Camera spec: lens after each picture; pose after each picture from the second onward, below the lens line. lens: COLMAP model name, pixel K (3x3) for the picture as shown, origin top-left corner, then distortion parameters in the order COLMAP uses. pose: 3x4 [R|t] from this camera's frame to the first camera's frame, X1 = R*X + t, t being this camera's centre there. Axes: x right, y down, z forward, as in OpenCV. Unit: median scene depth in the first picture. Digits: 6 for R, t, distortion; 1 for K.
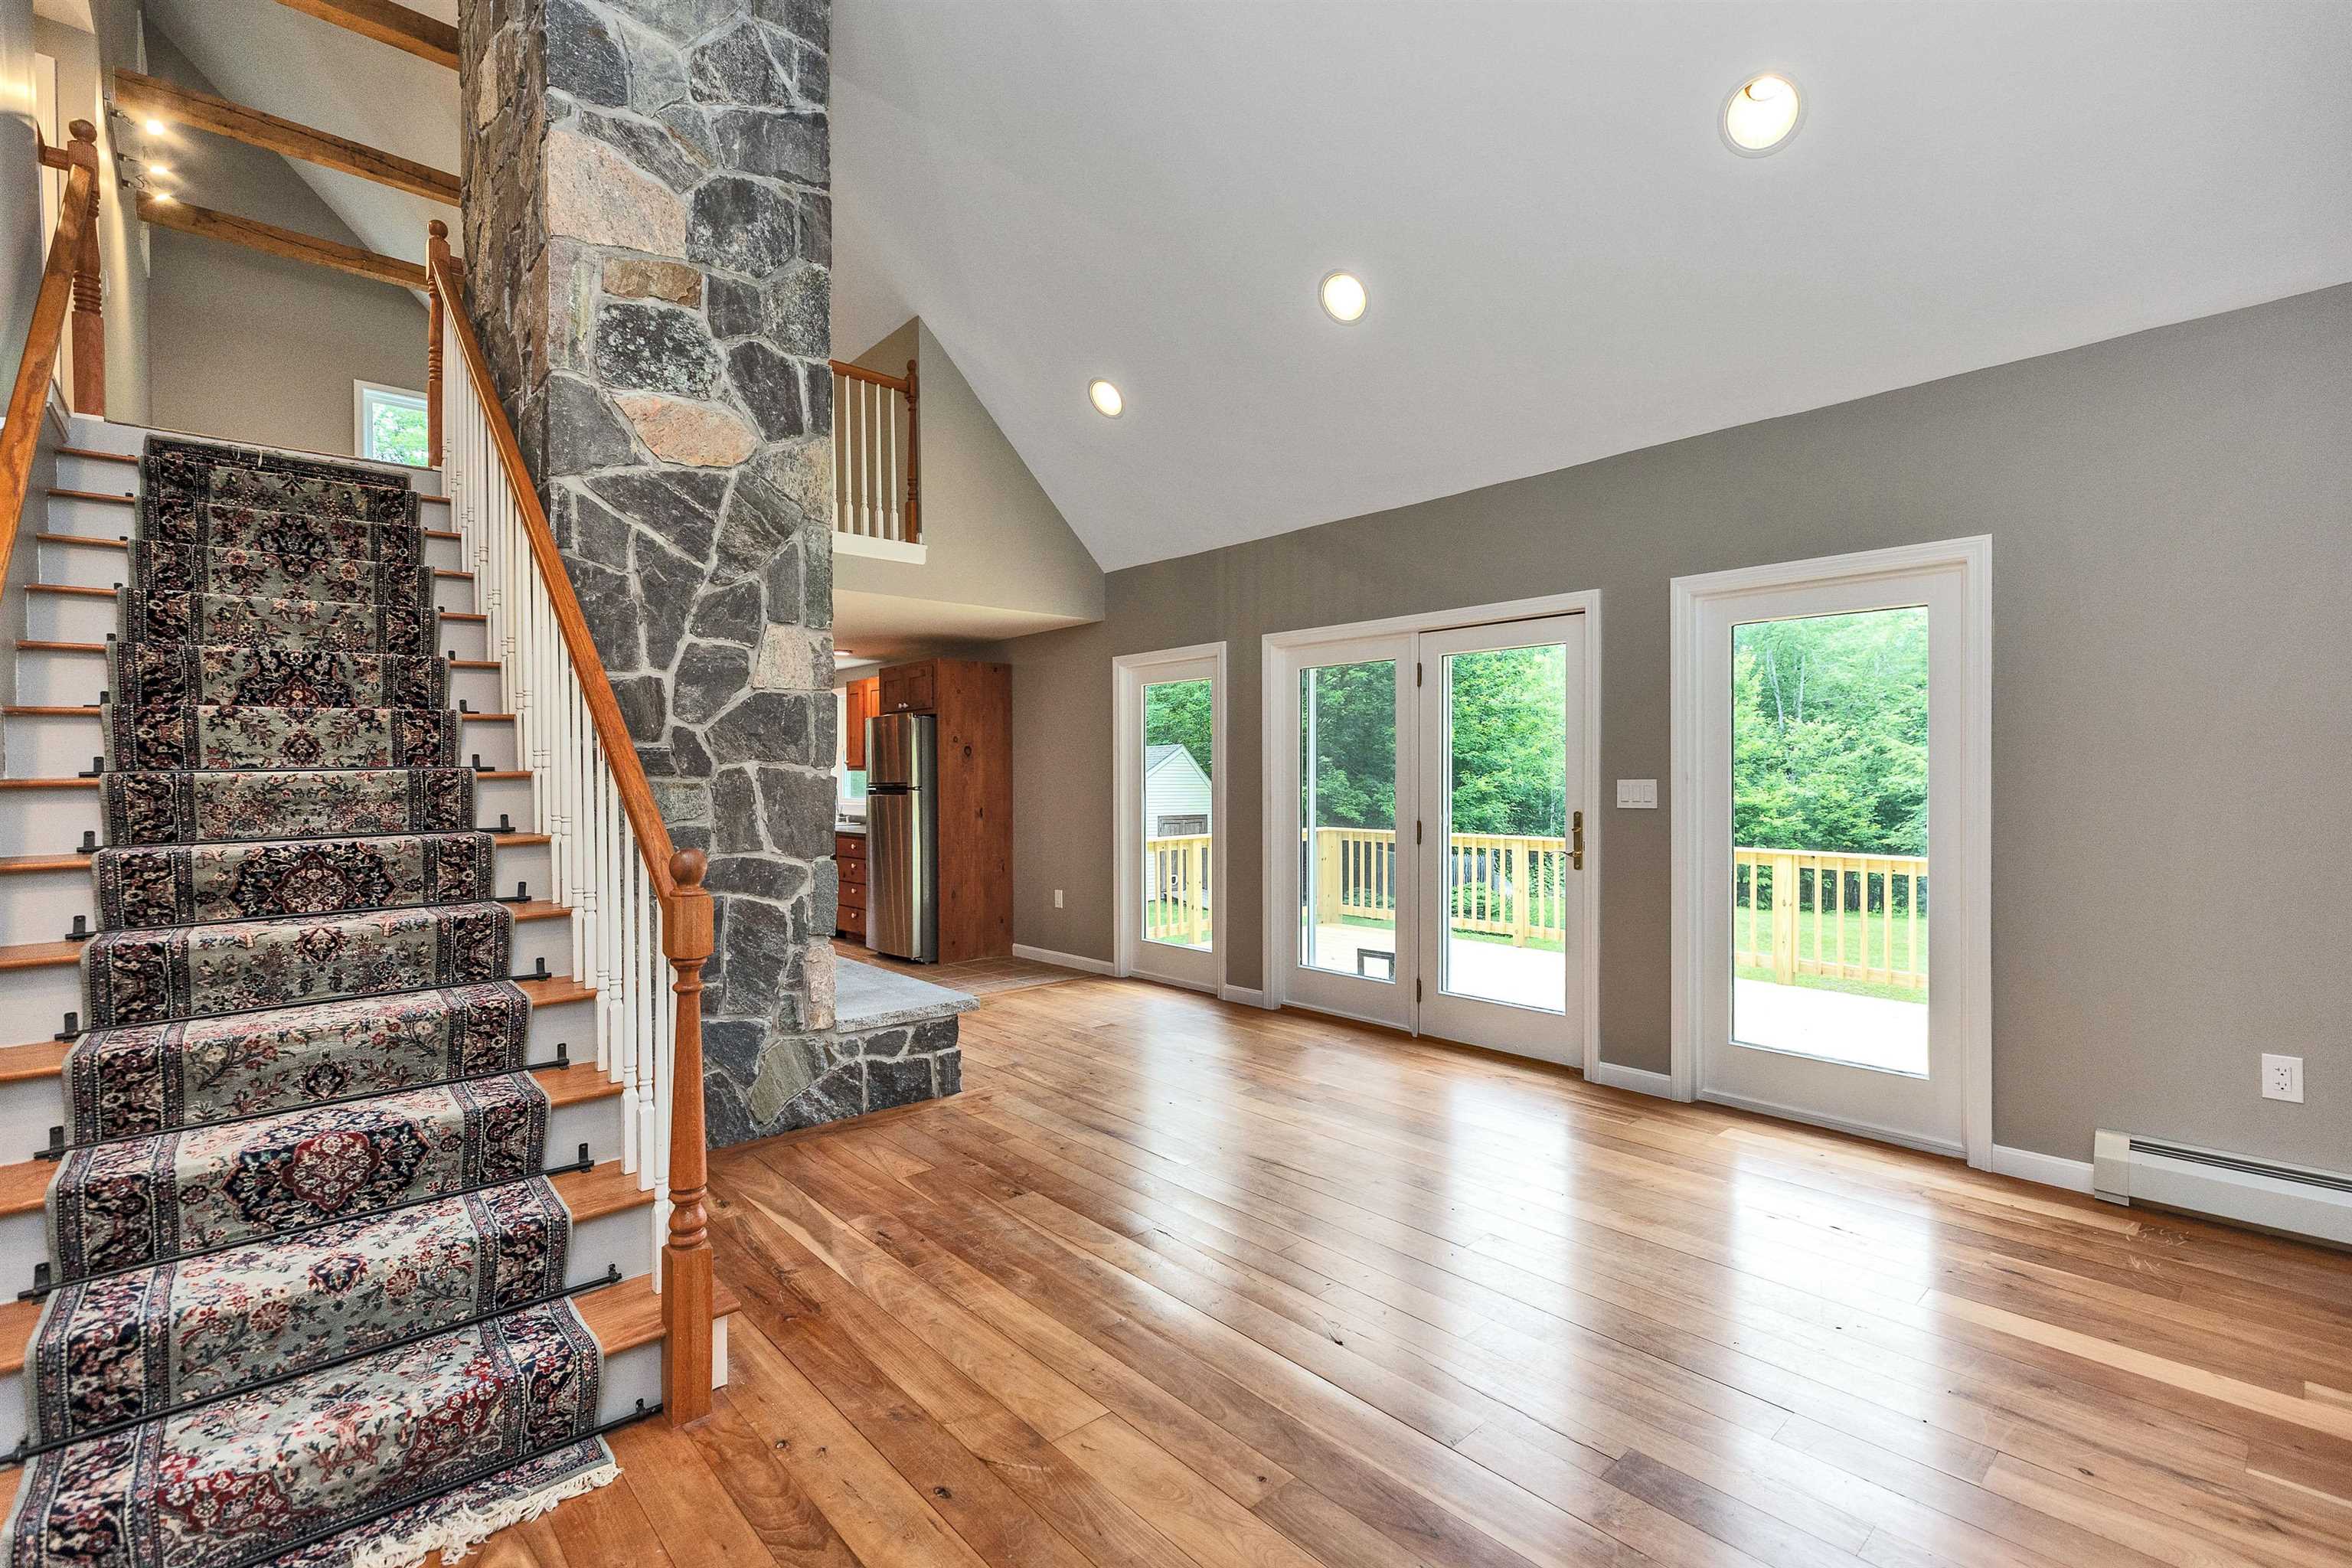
lens RADIAL K [[1047.4, 0, 1175.6], [0, 1047.4, 776.2], [0, 0, 1]] dist [0.003222, -0.000267]
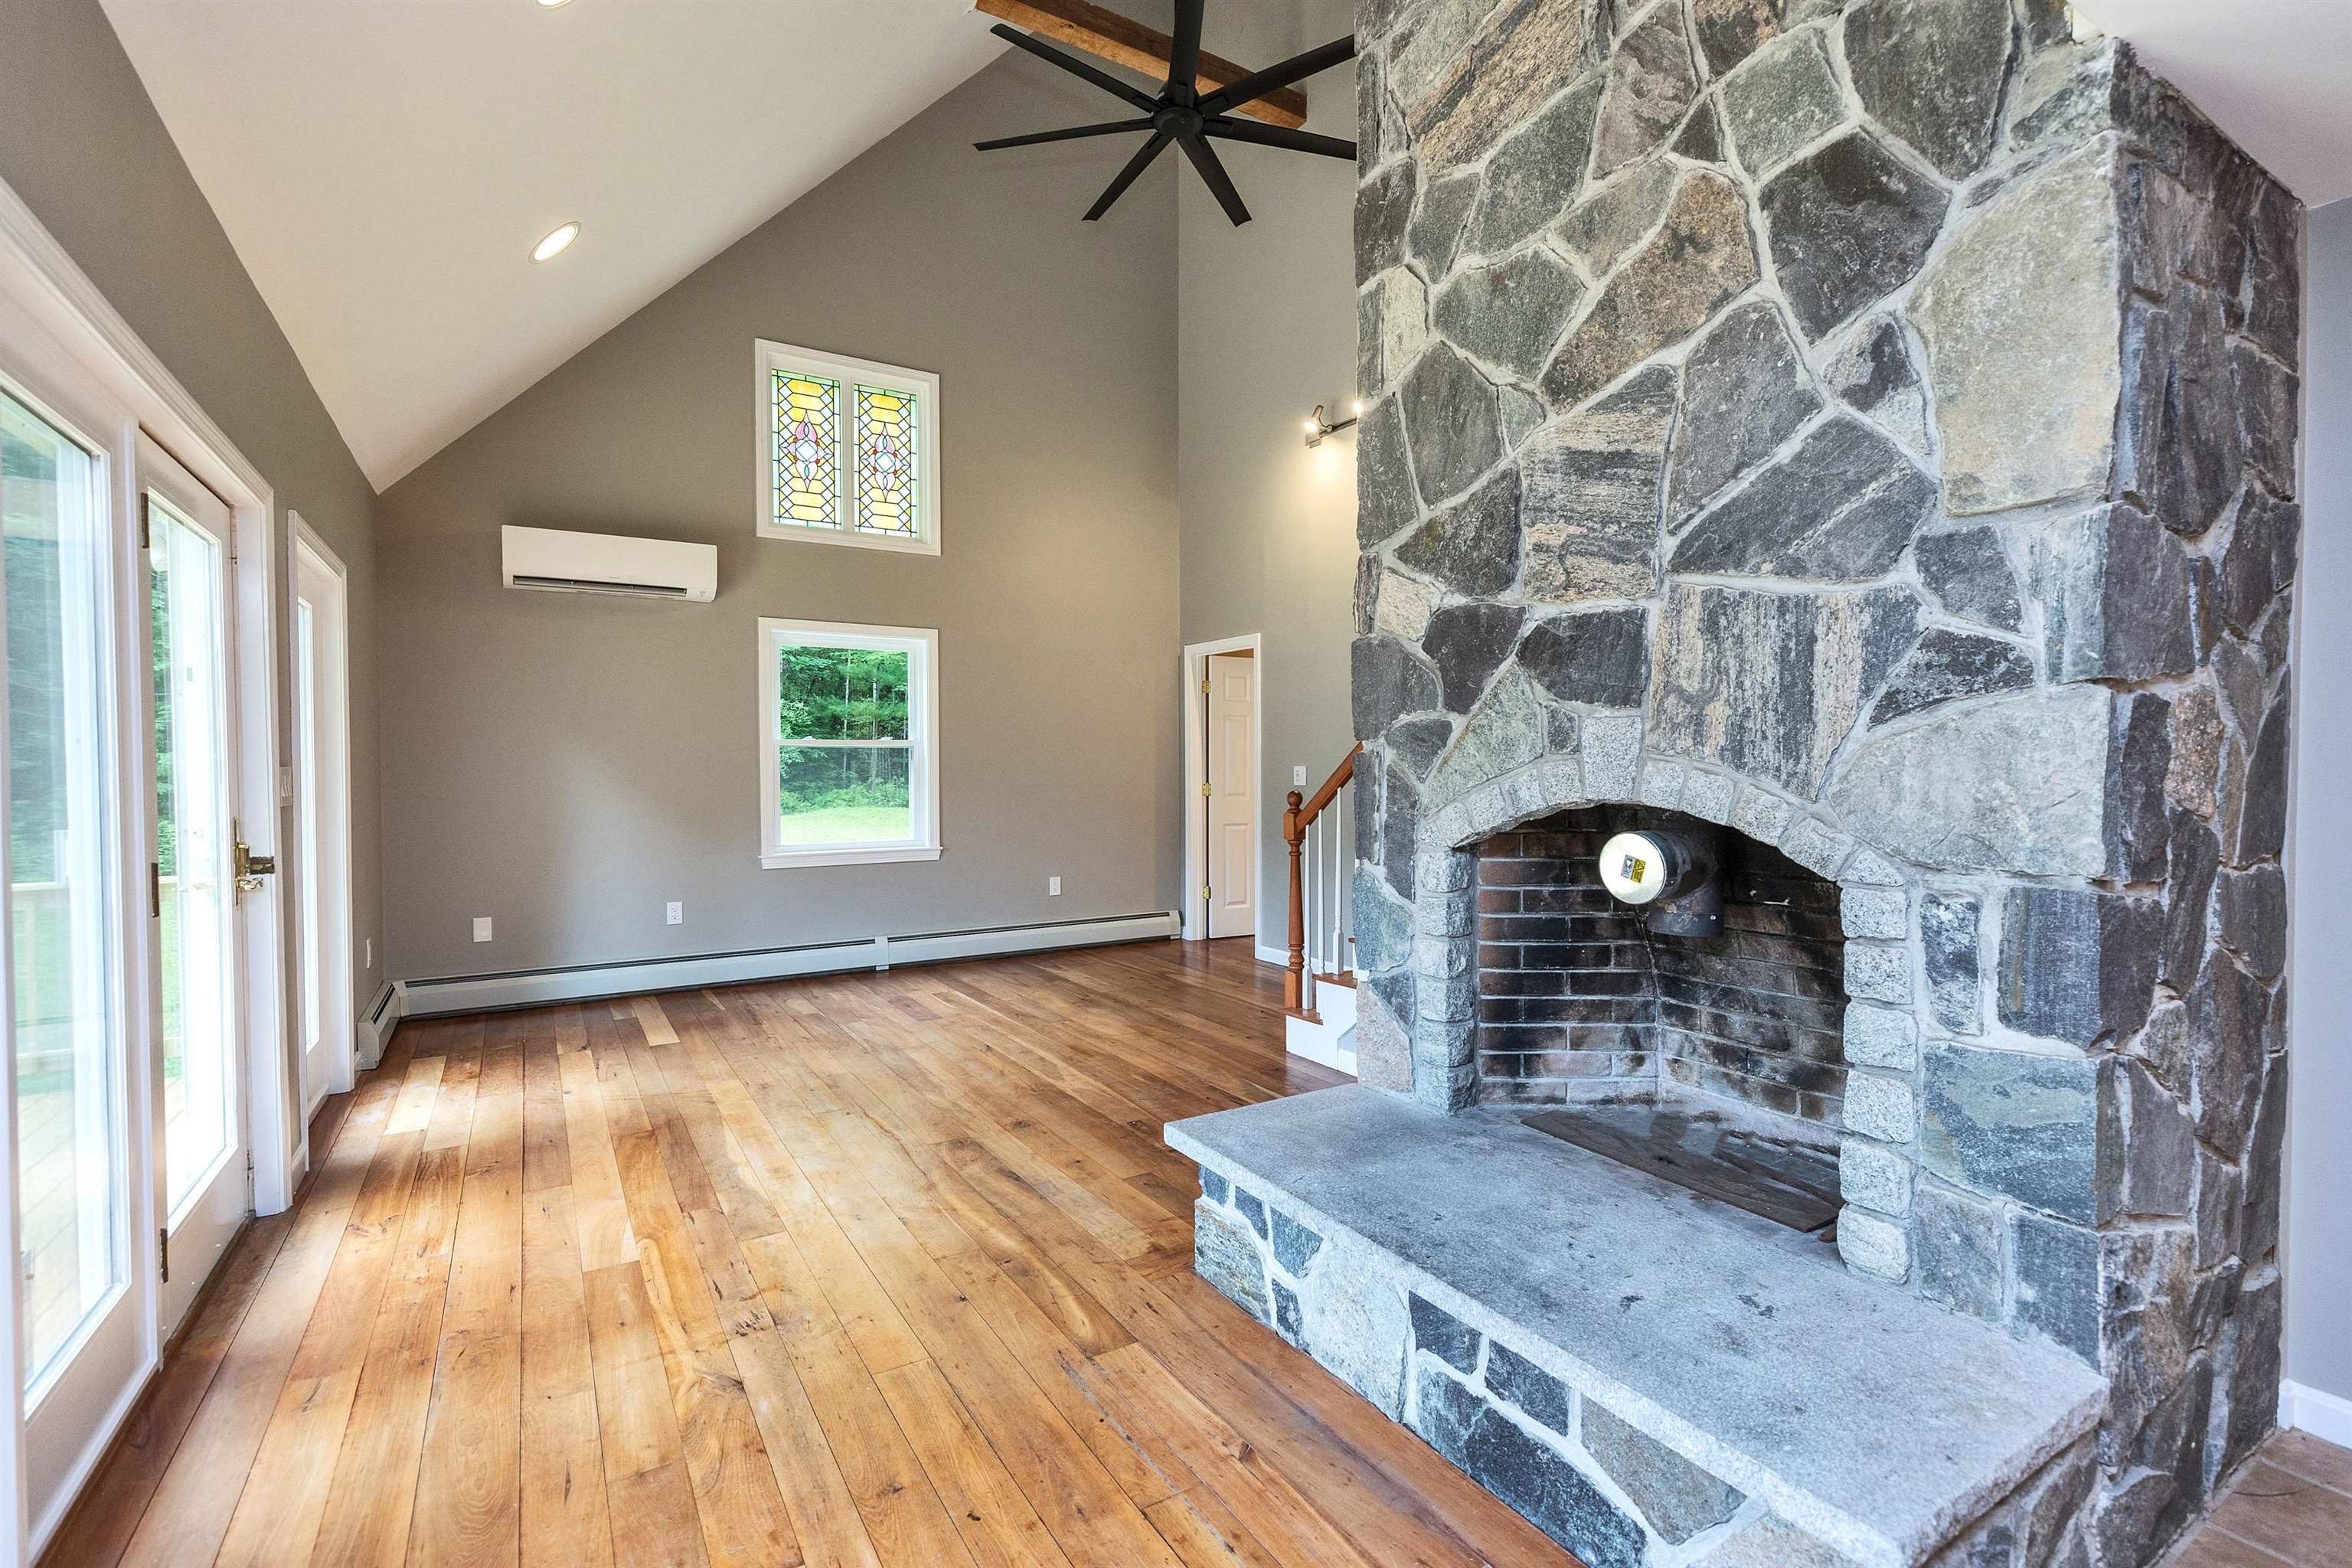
lens RADIAL K [[1047.4, 0, 1175.6], [0, 1047.4, 776.2], [0, 0, 1]] dist [0.003222, -0.000267]
pose [[-0.984729, 0.006550, 0.173973, -0.345146], [0.008460, 0.999912, 0.010240, 0.008394], [-0.173890, 0.011555, -0.984697, 1.839981]]
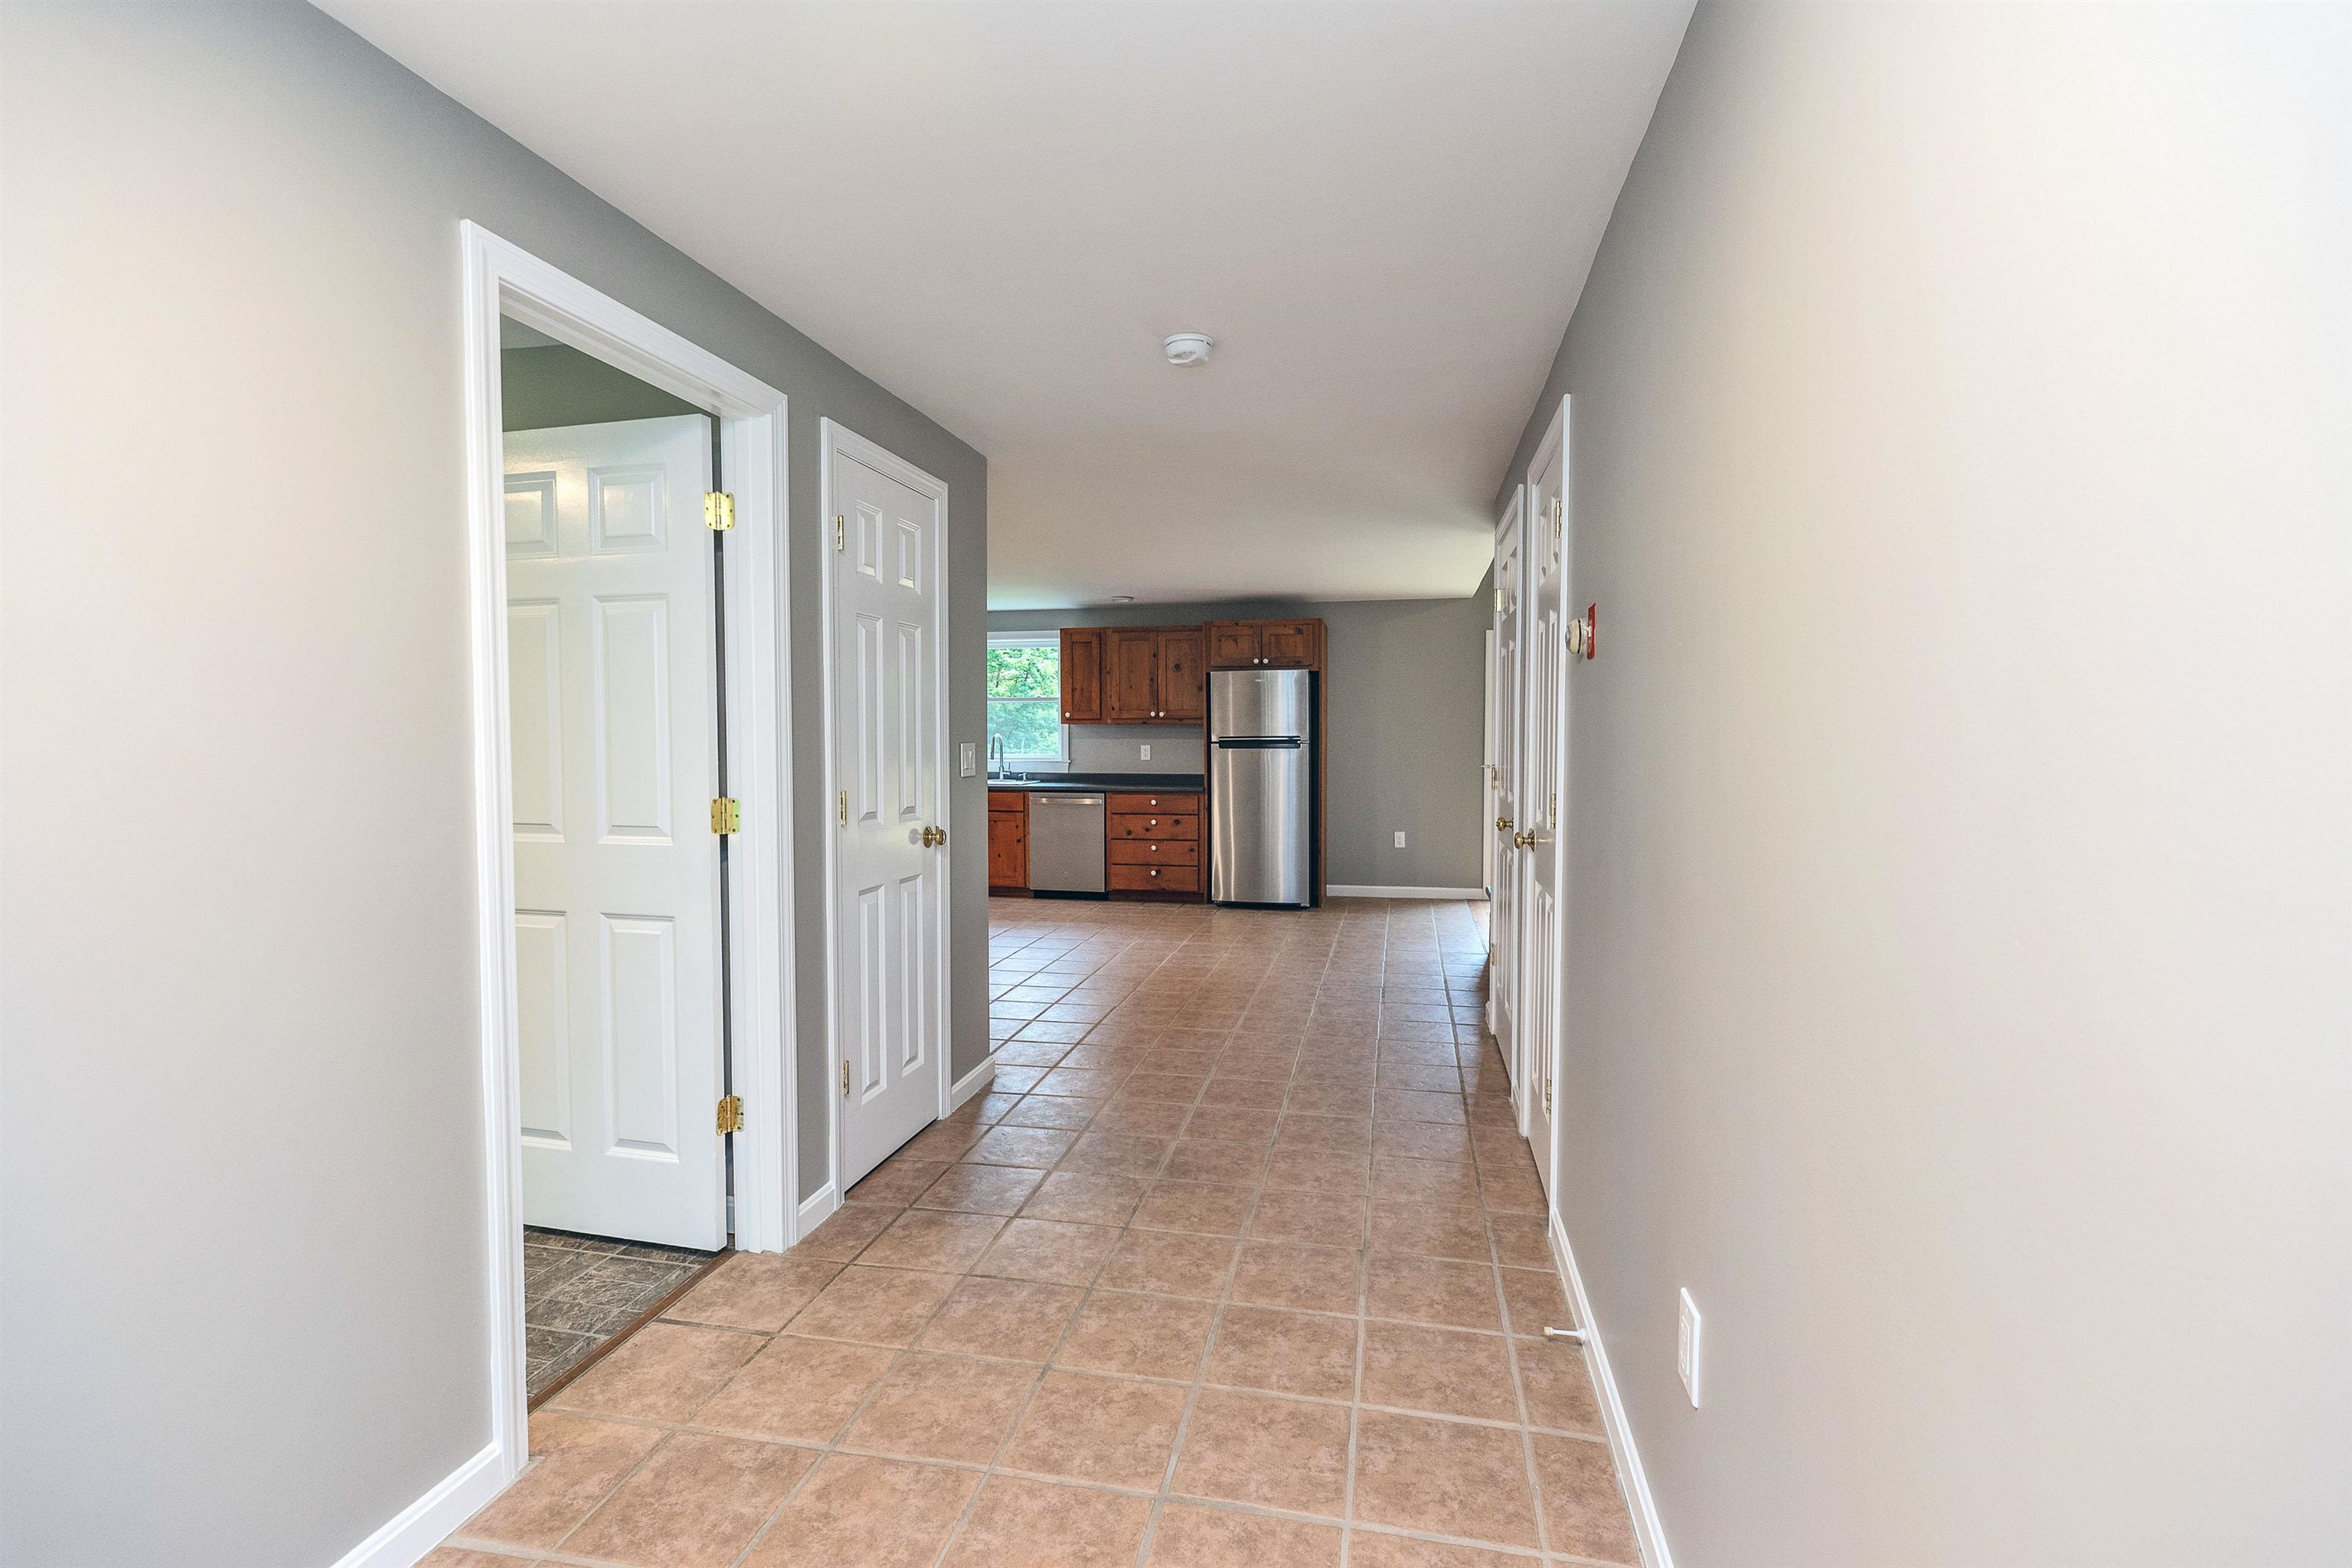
lens RADIAL K [[1055.2, 0, 1176.0], [0, 1055.2, 784.0], [0, 0, 1]] dist [0.008617, 0.000065]
pose [[0.809244, -0.025950, 0.586899, -1.886233], [-0.003415, 0.998799, 0.048872, 0.004024], [-0.587463, -0.041554, 0.808184, 0.422416]]
